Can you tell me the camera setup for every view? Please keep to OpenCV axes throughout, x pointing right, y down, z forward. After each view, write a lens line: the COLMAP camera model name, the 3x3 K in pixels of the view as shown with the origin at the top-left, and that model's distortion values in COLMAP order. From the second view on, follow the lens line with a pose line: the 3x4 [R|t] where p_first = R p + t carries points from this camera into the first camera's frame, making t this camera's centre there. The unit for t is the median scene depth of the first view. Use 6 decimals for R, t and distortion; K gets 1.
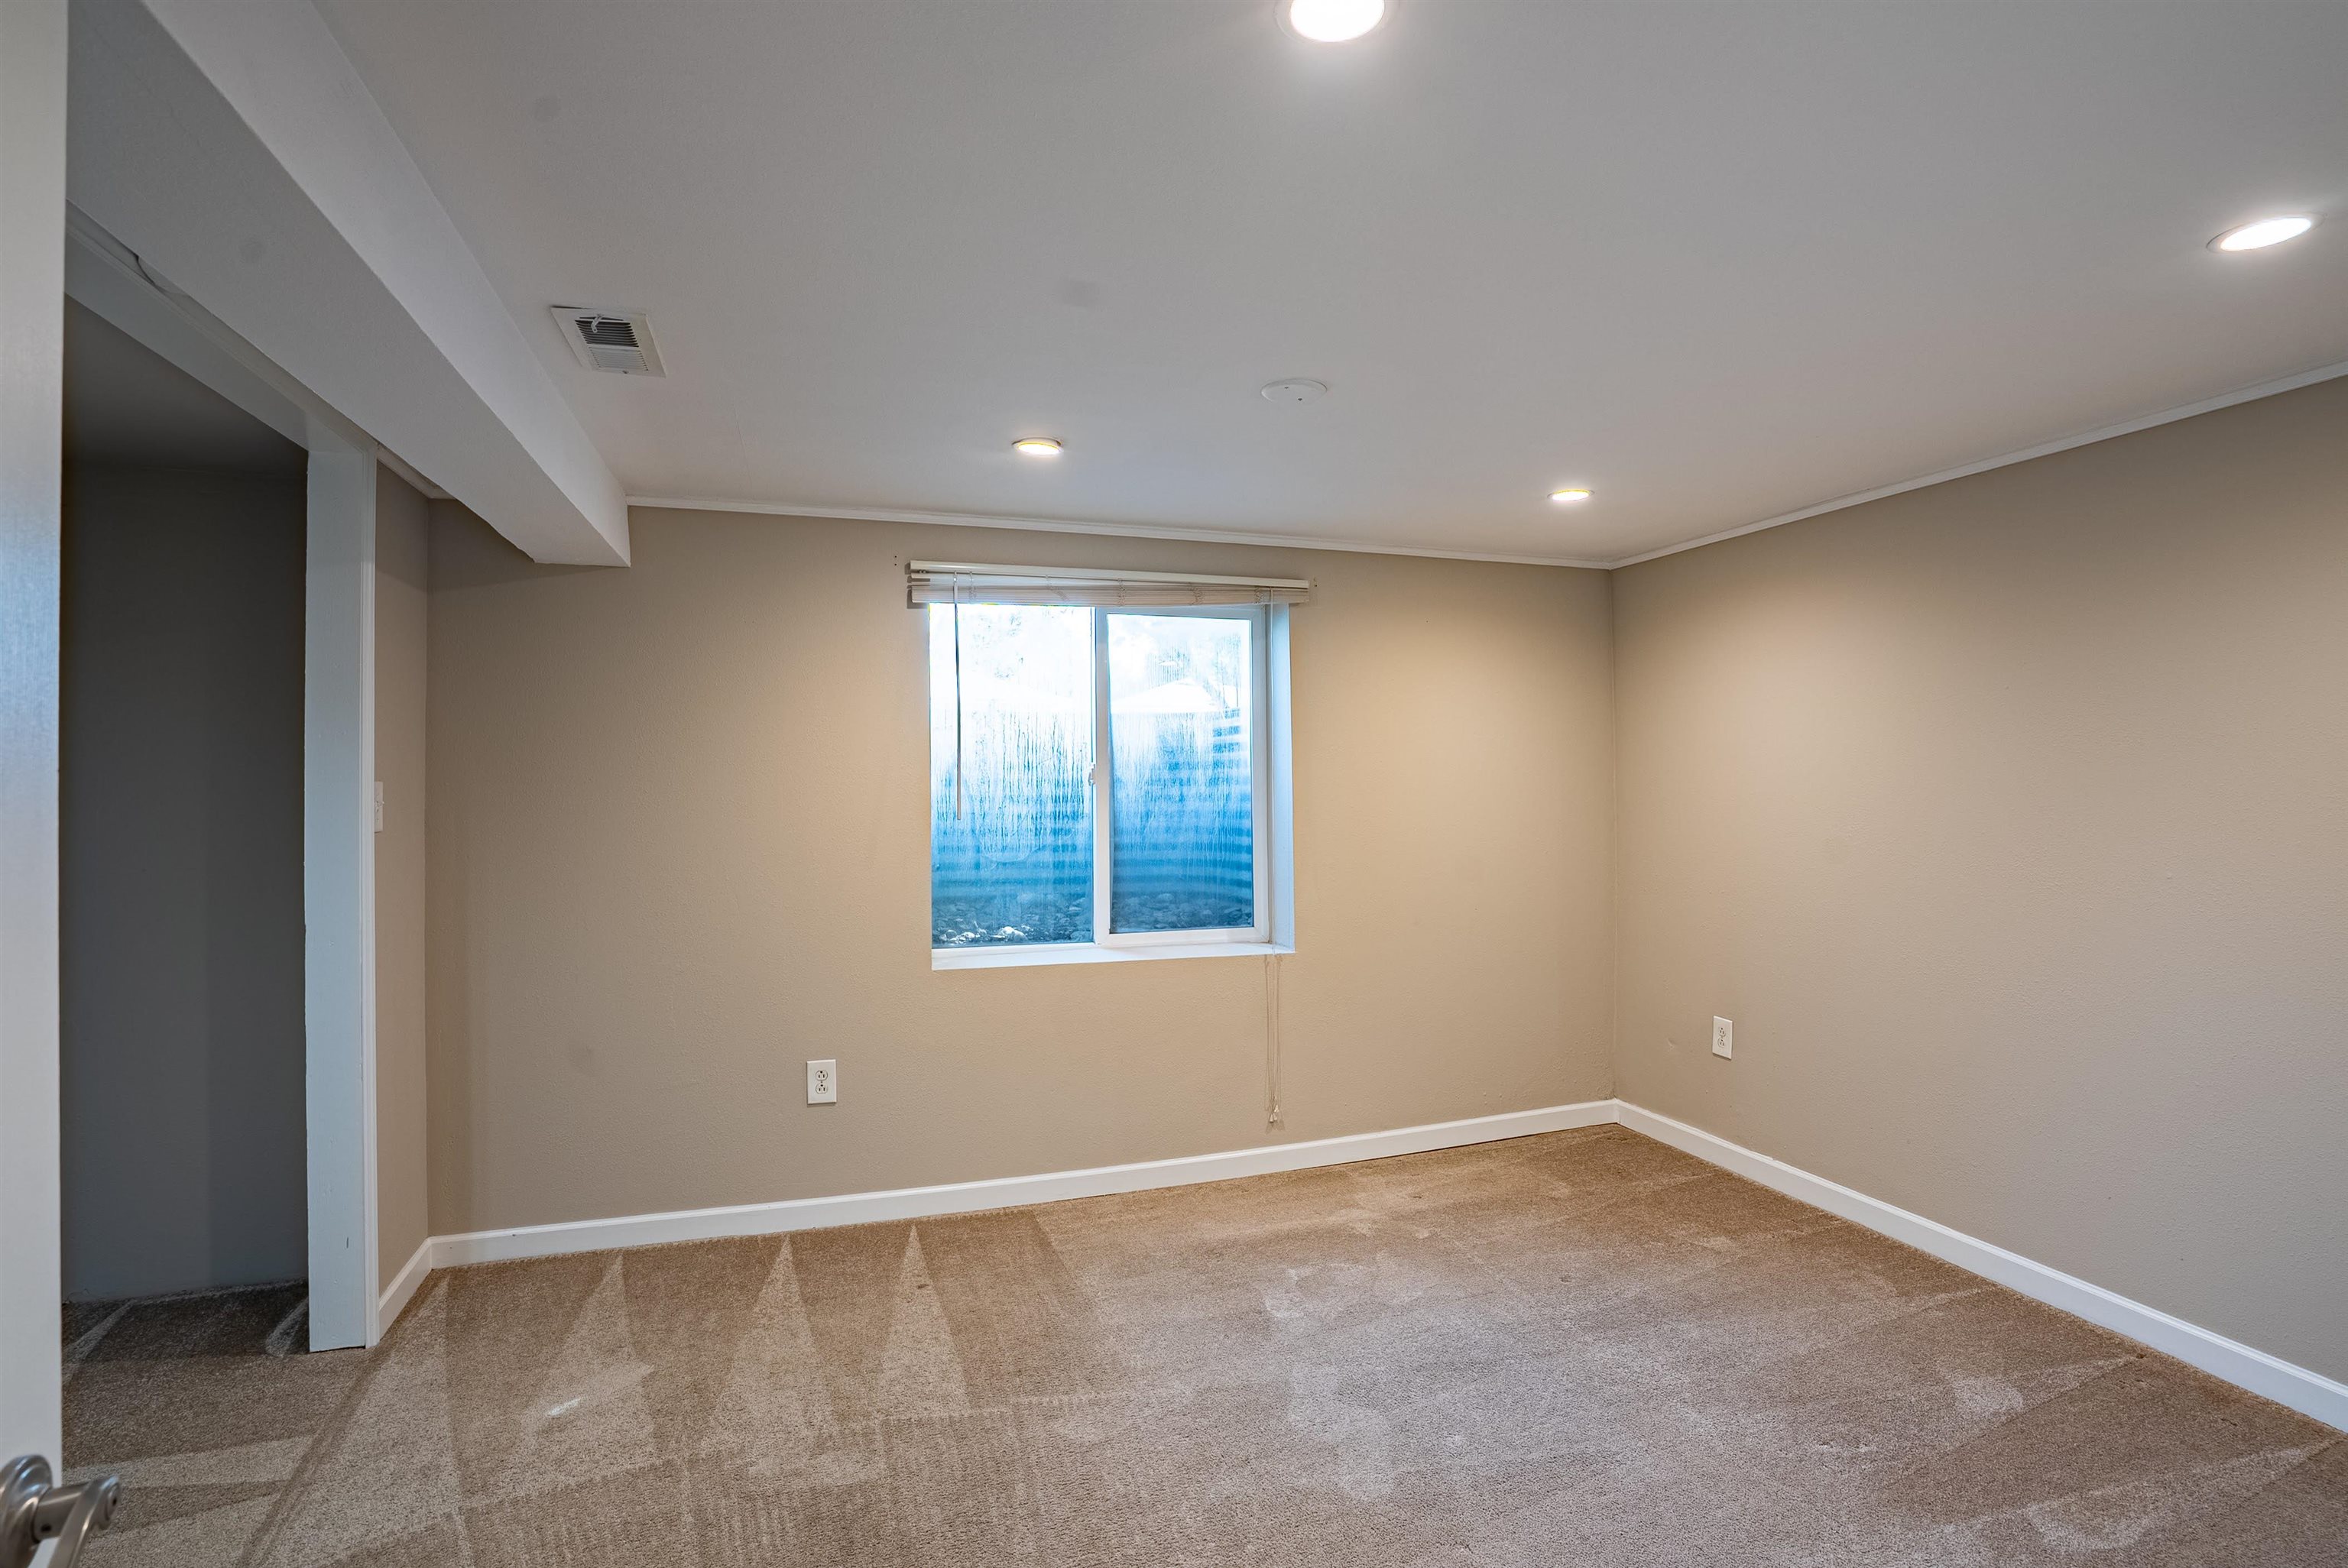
lens RADIAL K [[1132.2, 0, 1167.3], [0, 1132.2, 781.1], [0, 0, 1]] dist [-0.036085, 0.014567]
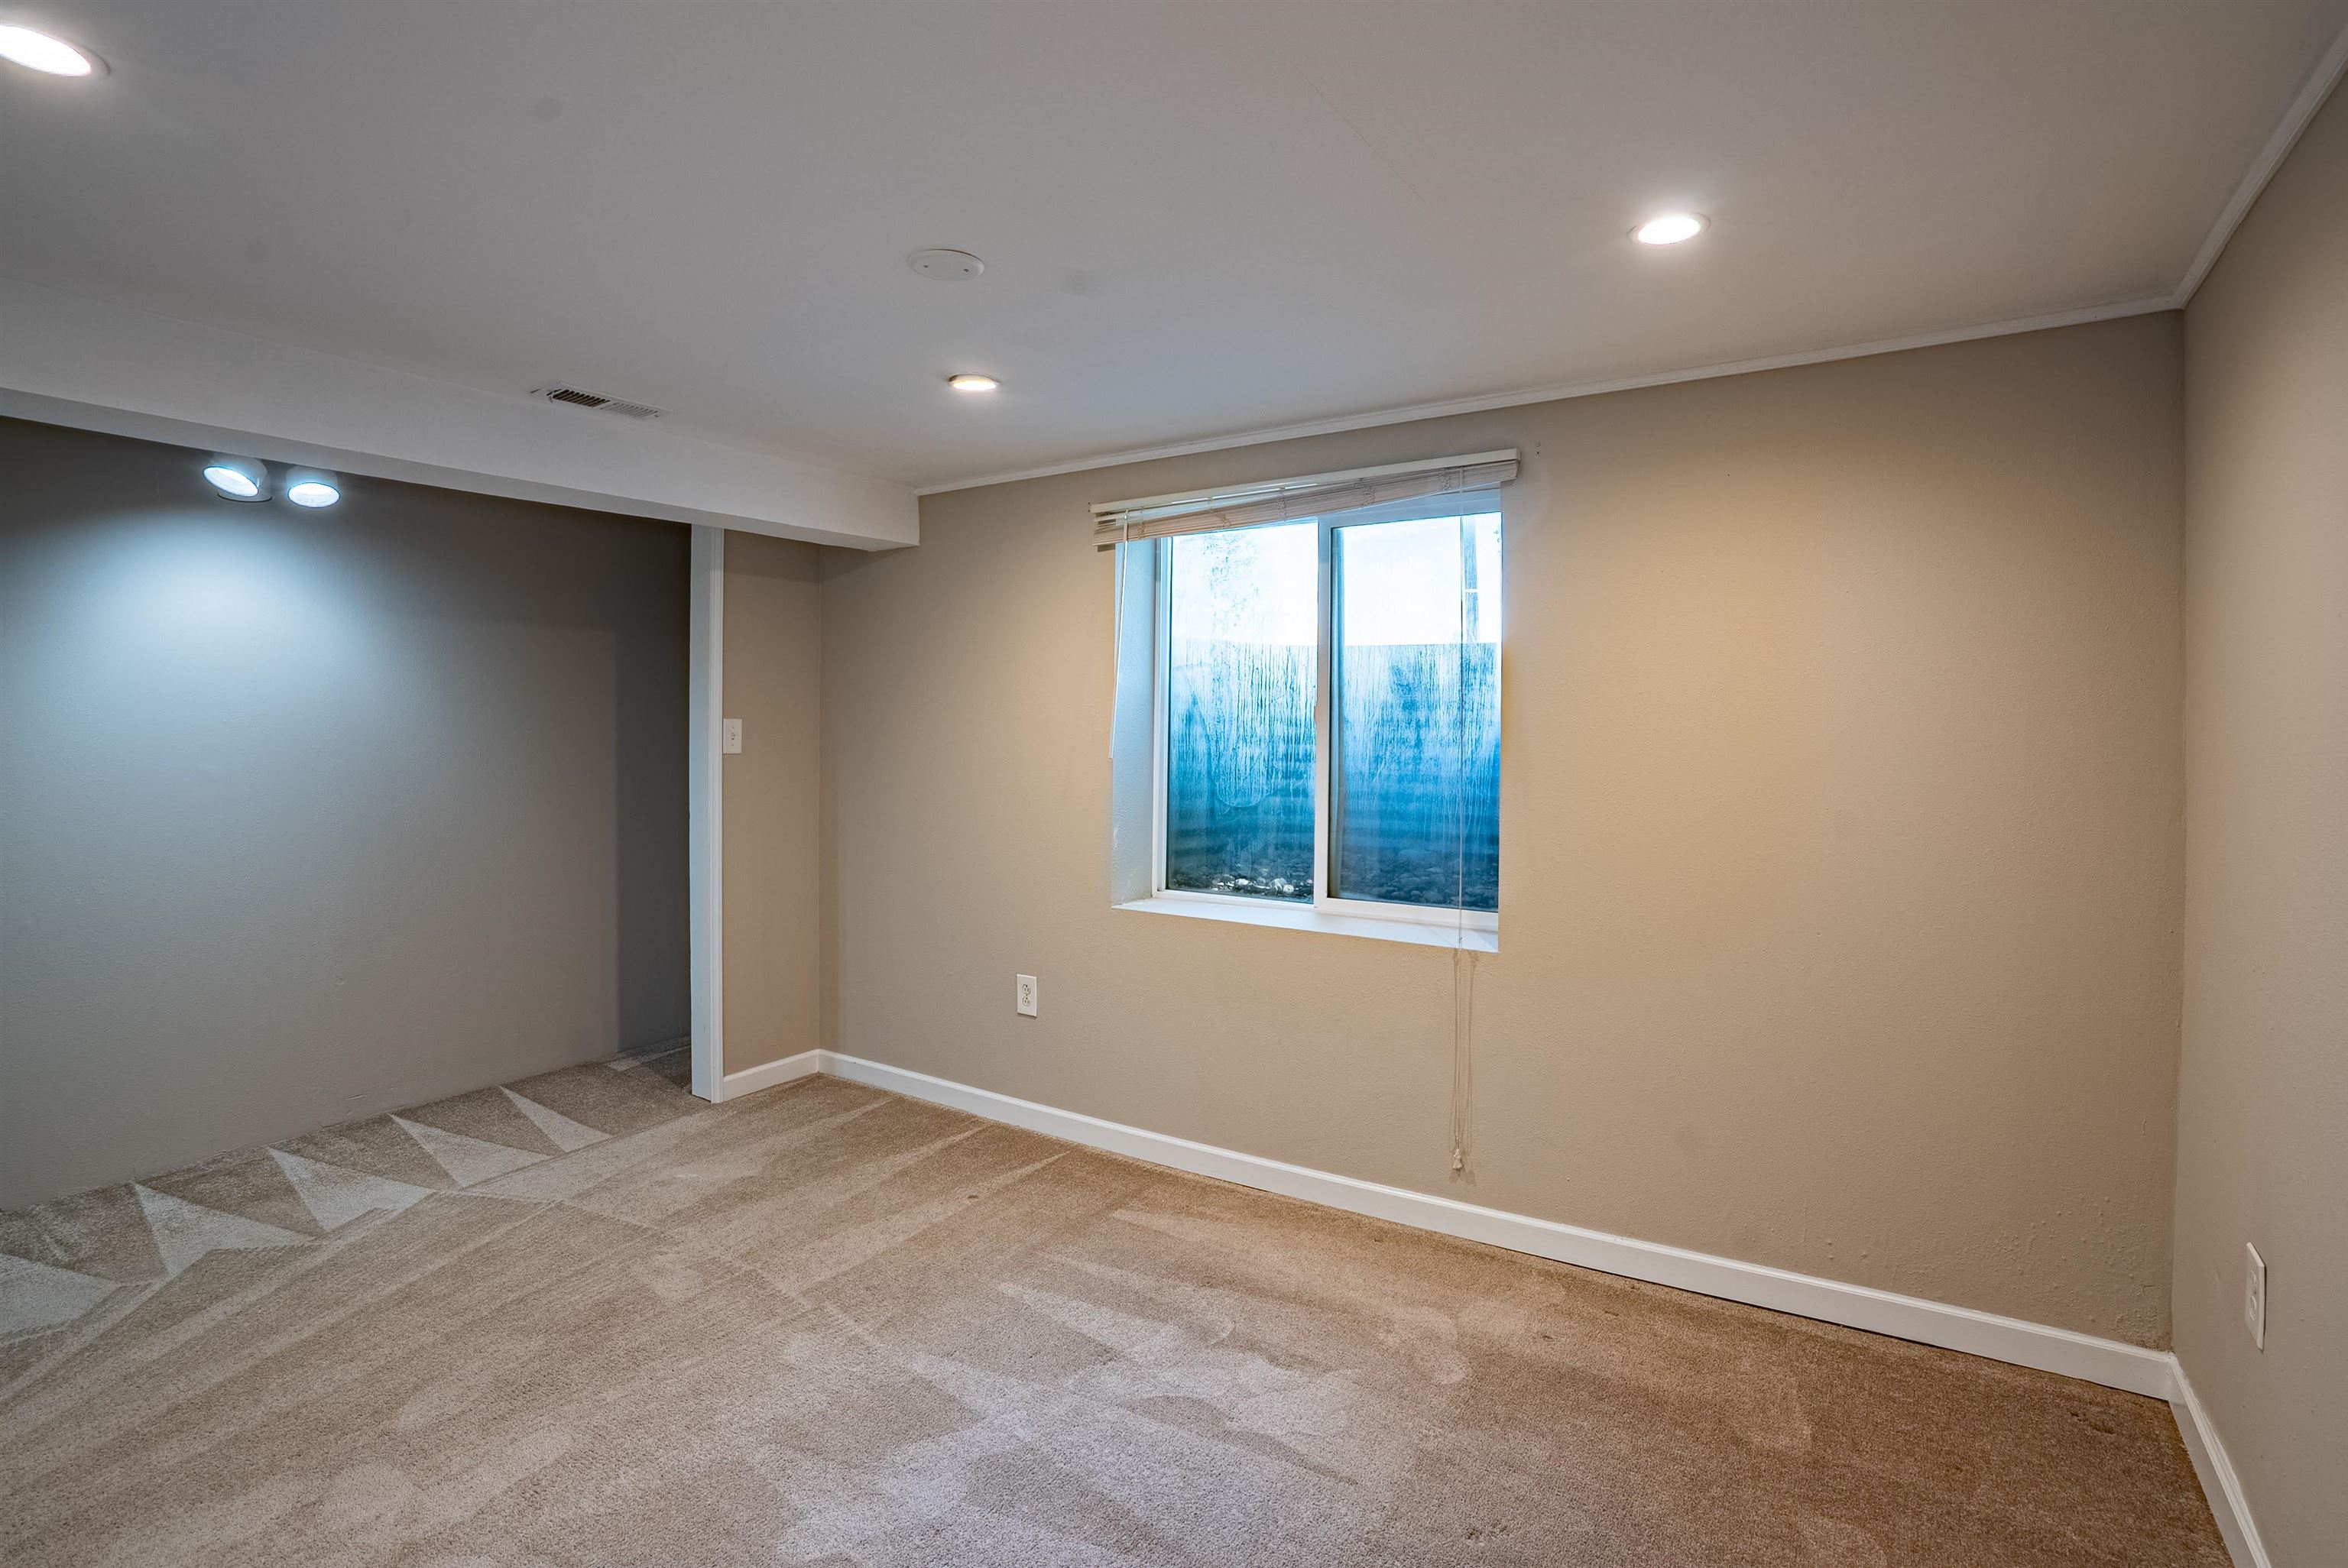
lens RADIAL K [[1132.2, 0, 1140.0], [0, 1132.2, 708.5], [0, 0, 1]] dist [-0.036085, 0.014567]
pose [[0.619595, -0.003386, -0.784914, 0.541306], [-0.006145, 0.999939, -0.009165, -0.000711], [0.784897, 0.010501, 0.619537, 0.352508]]
